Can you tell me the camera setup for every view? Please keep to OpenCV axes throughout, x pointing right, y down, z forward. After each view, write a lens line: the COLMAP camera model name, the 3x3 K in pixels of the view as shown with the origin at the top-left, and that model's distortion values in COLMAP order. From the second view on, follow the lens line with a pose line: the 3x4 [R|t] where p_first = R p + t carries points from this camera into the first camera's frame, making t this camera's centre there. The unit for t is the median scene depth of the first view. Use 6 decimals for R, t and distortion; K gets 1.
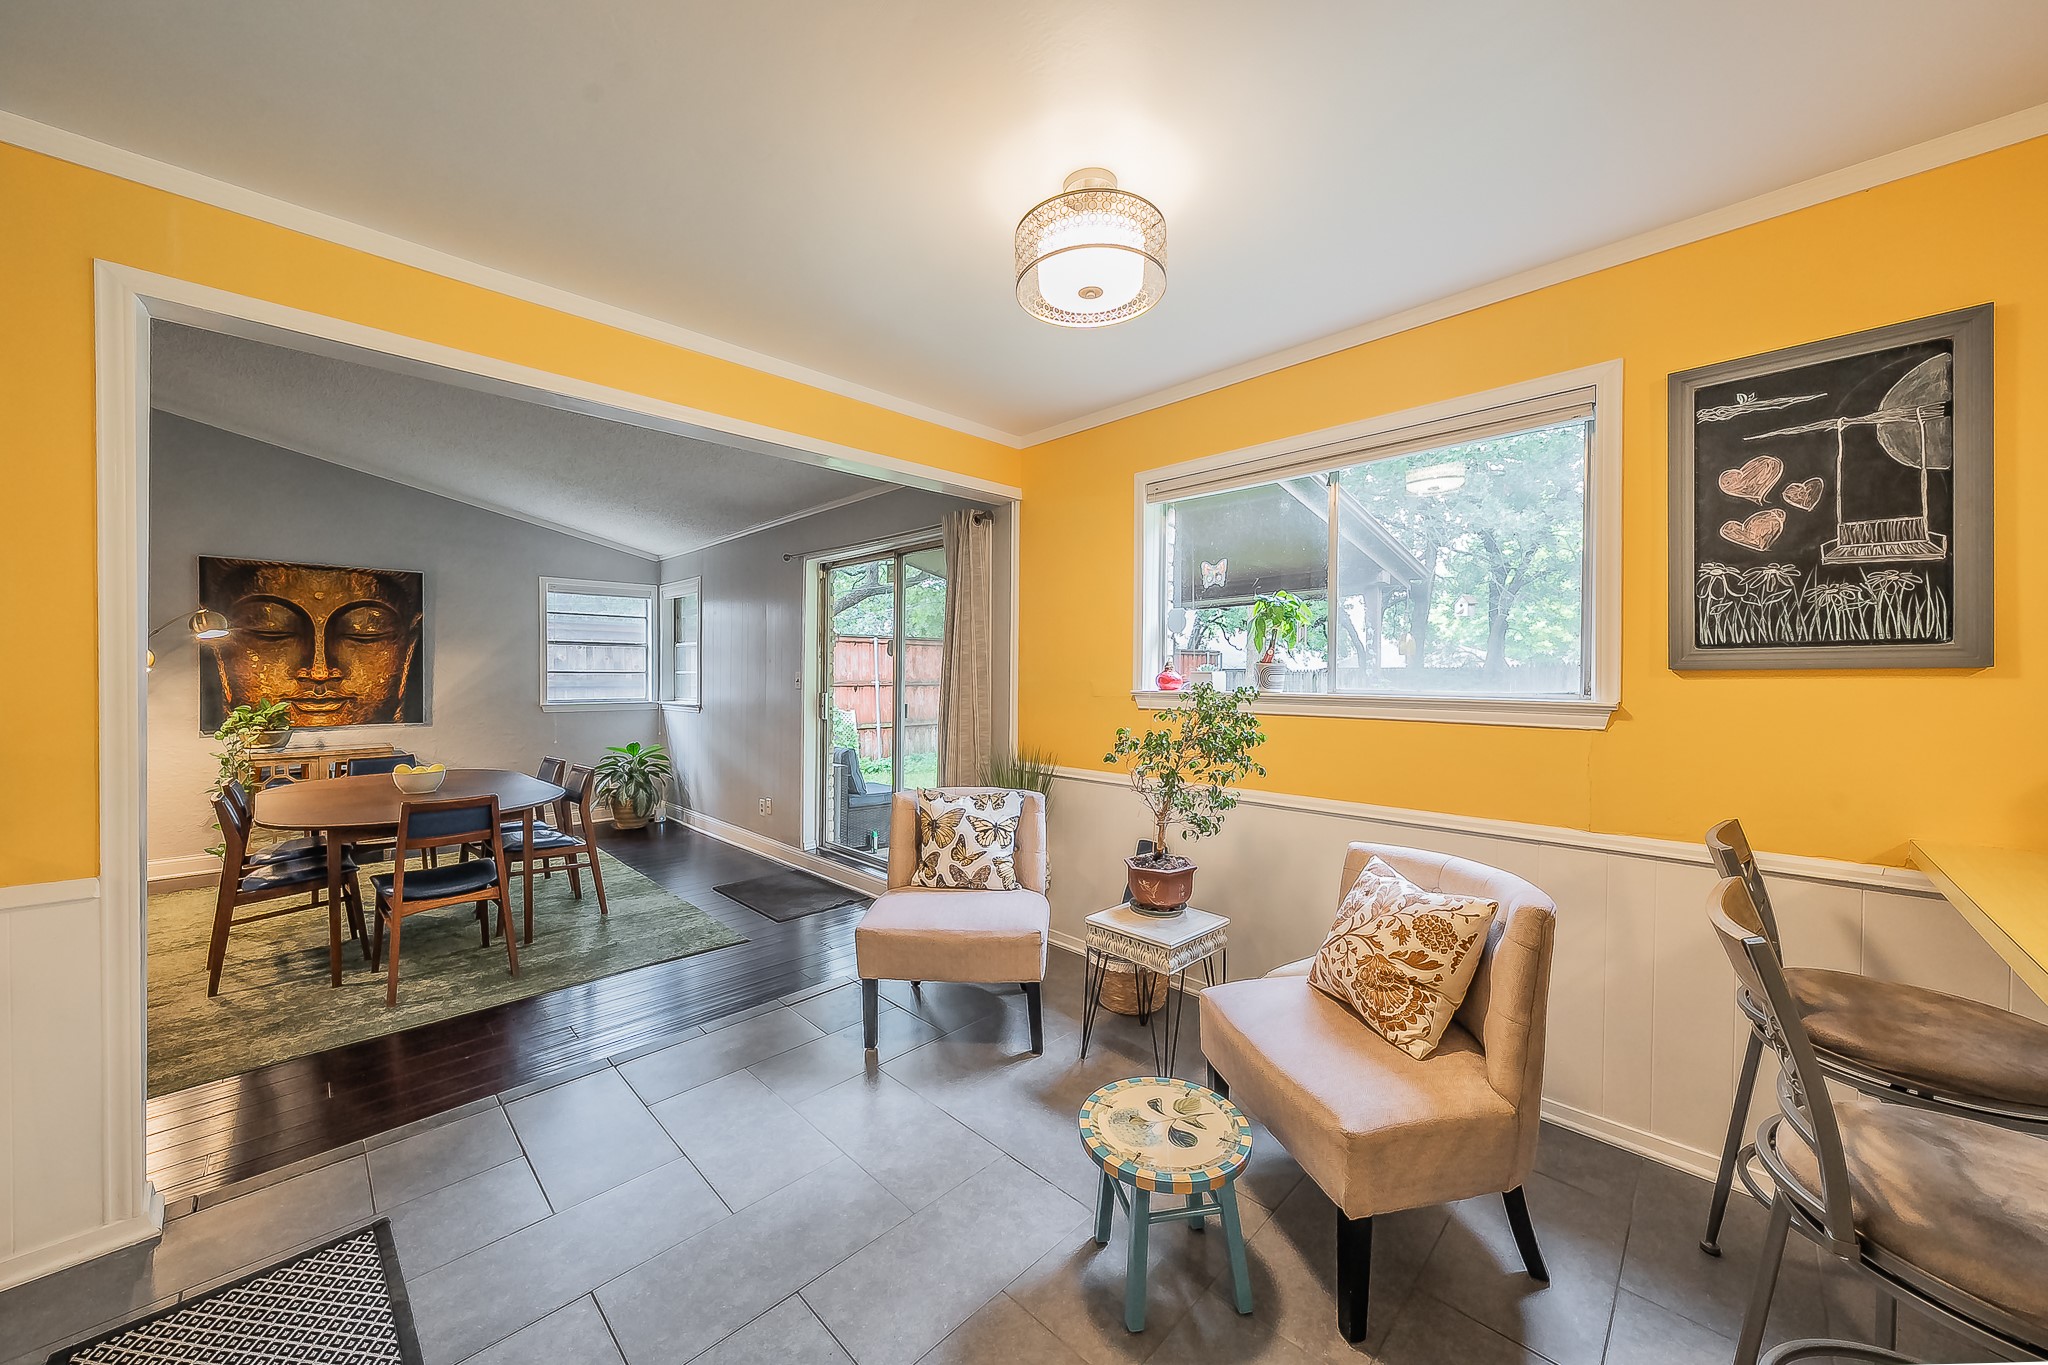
lens RADIAL K [[733.2, 0, 1022.2], [0, 733.2, 679.5], [0, 0, 1]] dist [0.000726, -0.000020]
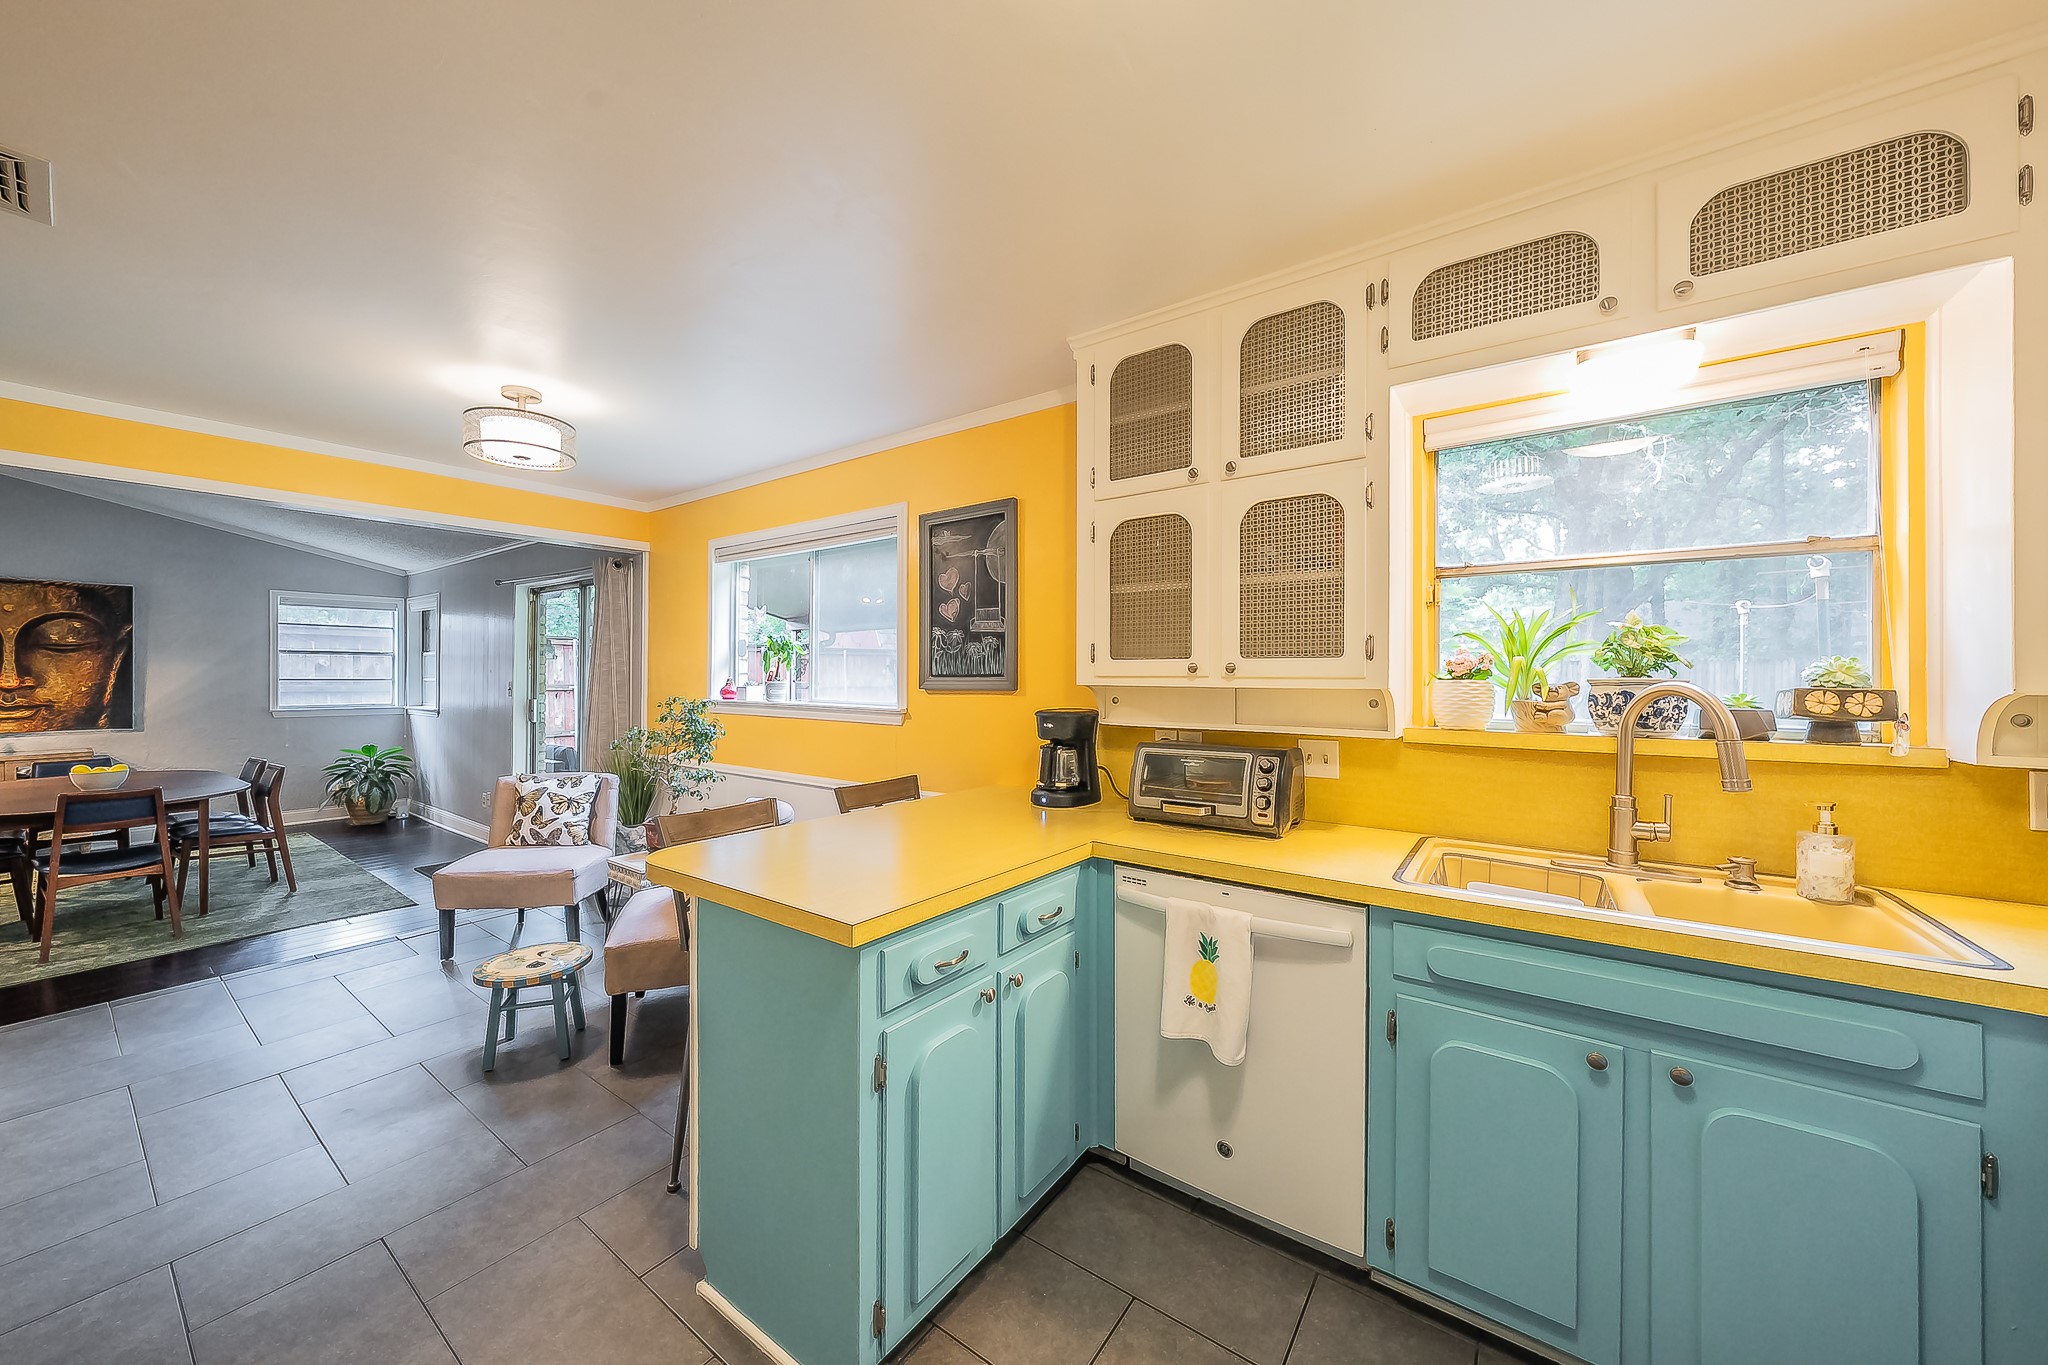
lens RADIAL K [[720.9, 0, 1022.8], [0, 720.9, 676.3], [0, 0, 1]] dist [0.004129, 0.000276]
pose [[0.988204, 0.001739, 0.153131, 0.592823], [-0.000952, 0.999986, -0.005213, -0.024201], [-0.153138, 0.005006, 0.988192, -0.466074]]
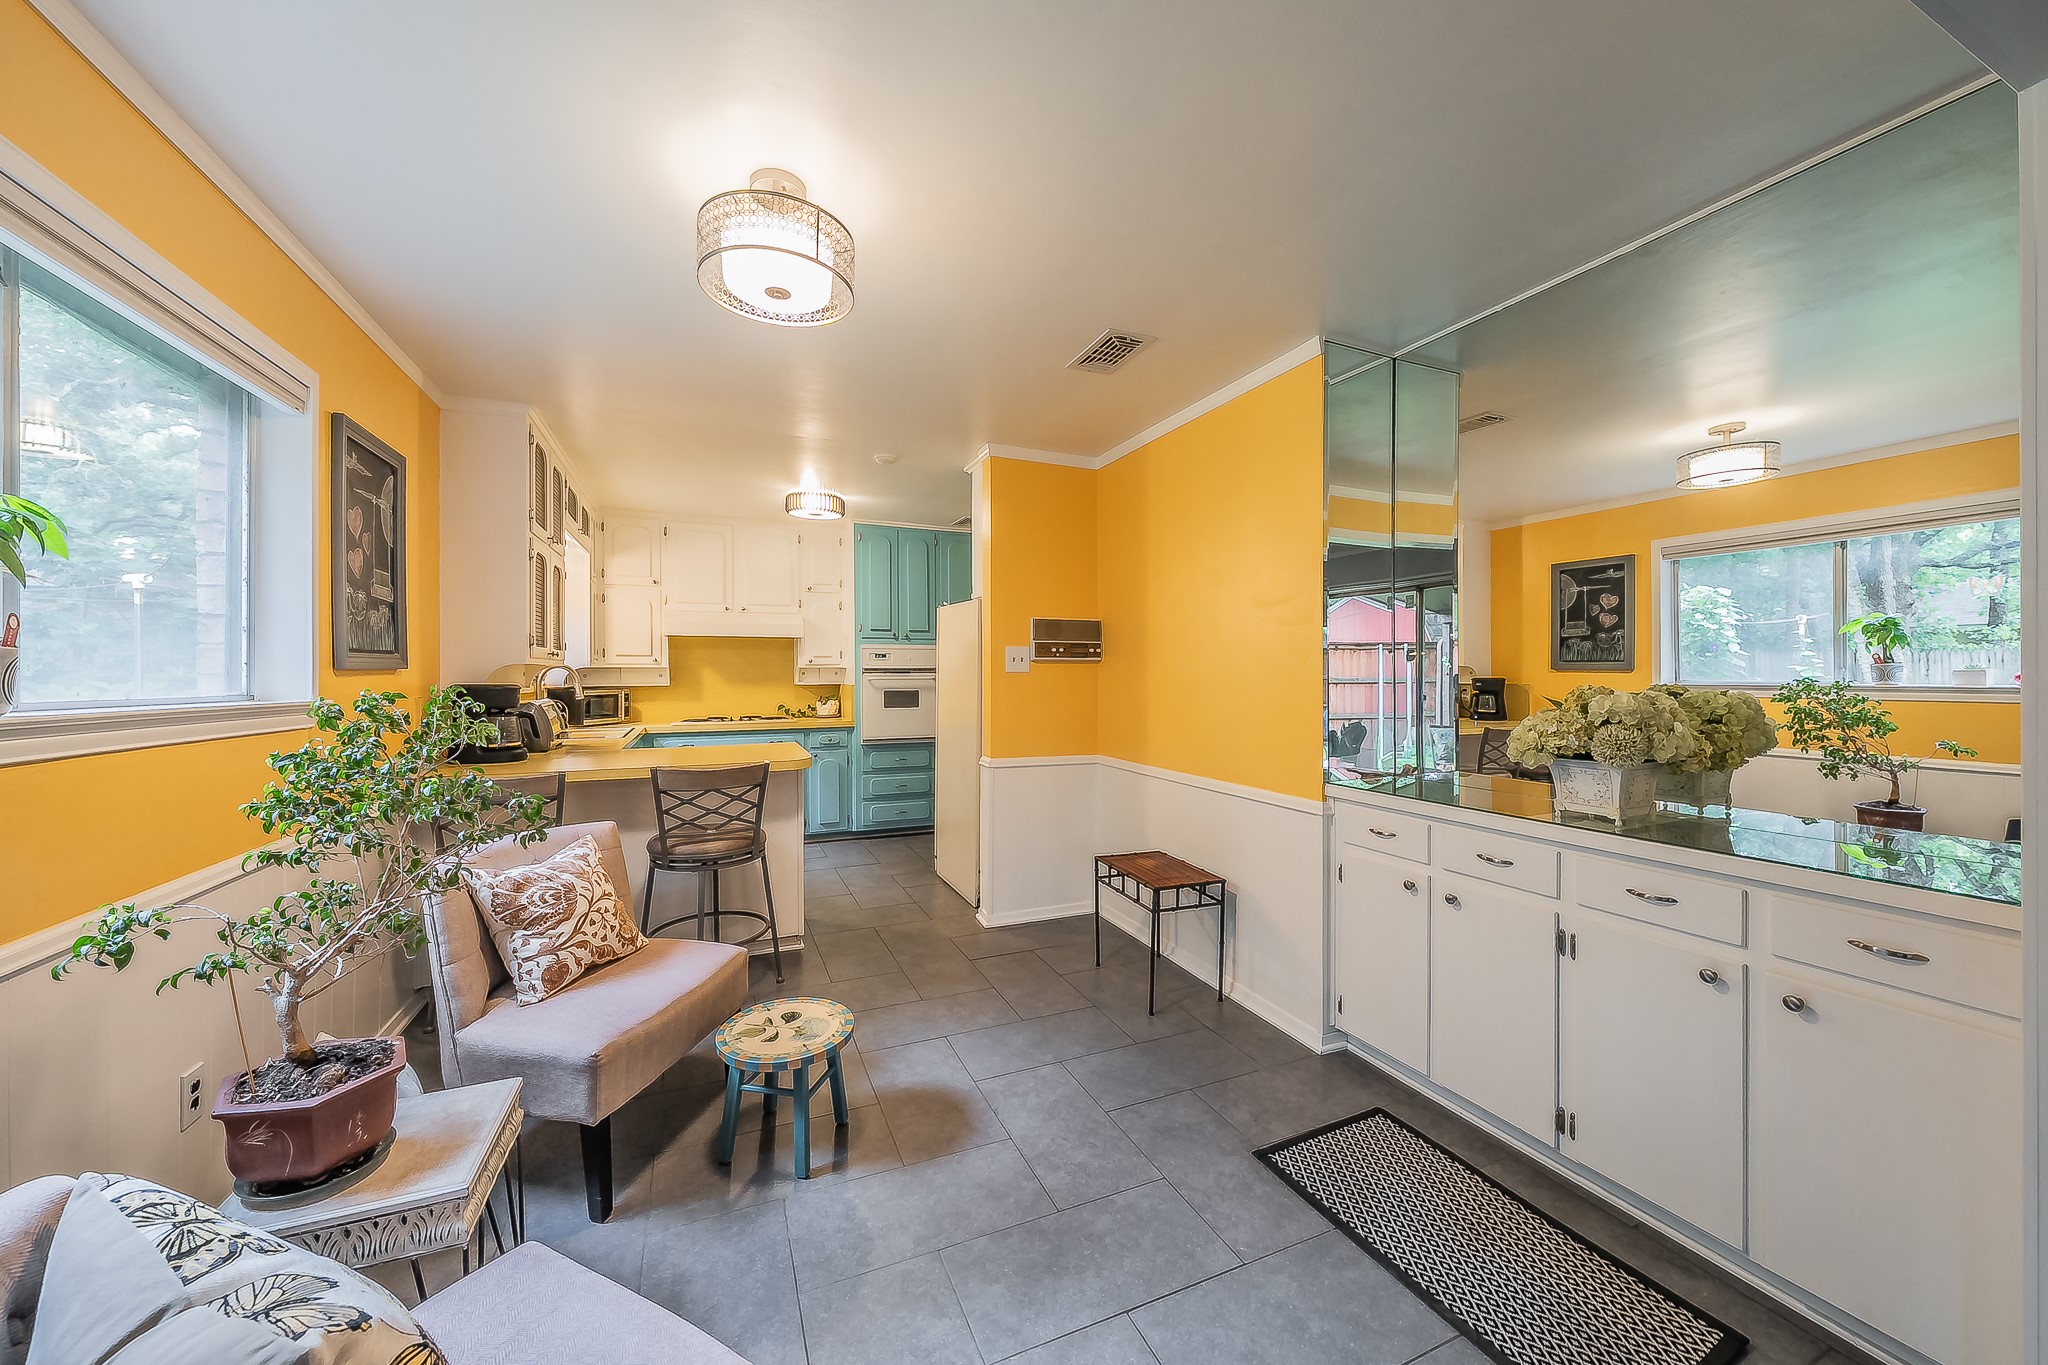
lens RADIAL K [[750.1, 0, 1021.1], [0, 750.1, 671.0], [0, 0, 1]] dist [0.000242, -0.000041]
pose [[-0.925741, 0.000357, 0.378159, -0.381000], [0.000914, 0.999999, 0.001292, -0.007564], [-0.378158, 0.001542, -0.925740, 1.156626]]
